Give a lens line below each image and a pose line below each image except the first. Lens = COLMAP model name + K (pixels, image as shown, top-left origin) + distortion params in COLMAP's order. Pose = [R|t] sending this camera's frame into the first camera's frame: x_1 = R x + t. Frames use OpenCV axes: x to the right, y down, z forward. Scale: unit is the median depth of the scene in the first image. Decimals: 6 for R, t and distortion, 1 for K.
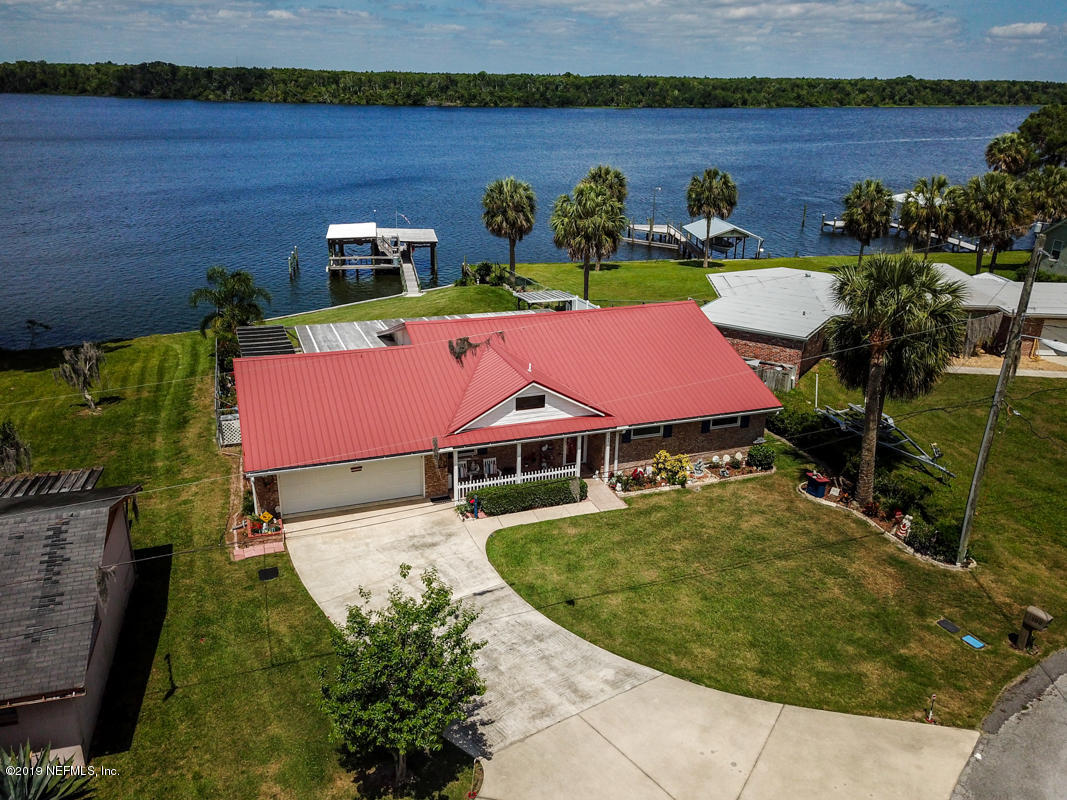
lens RADIAL K [[796.6, 0, 533.5], [0, 796.6, 400.0], [0, 0, 1]] dist [0.005607, 0.068529]
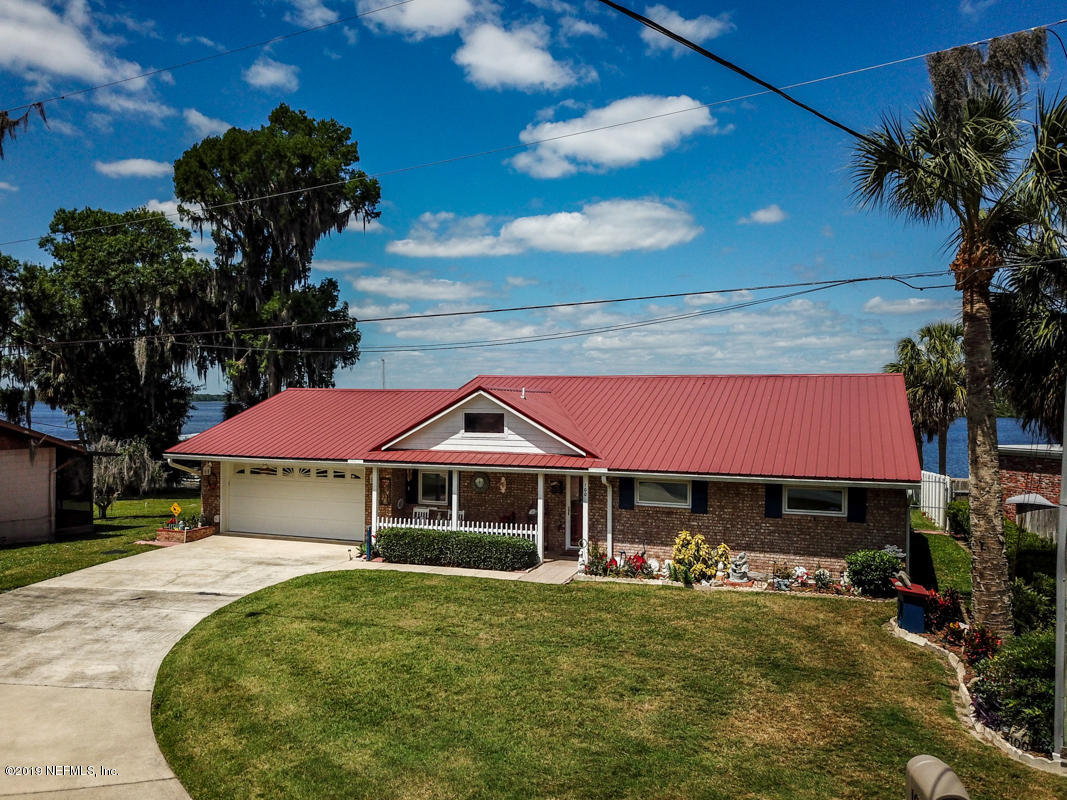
lens RADIAL K [[820.9, 0, 533.5], [0, 820.9, 400.0], [0, 0, 1]] dist [-0.000054, 0.005114]
pose [[0.782046, -0.001057, -0.623220, 0.492919], [-0.219247, 0.935608, -0.276708, 0.179318], [0.583382, 0.353038, 0.731457, 0.475697]]
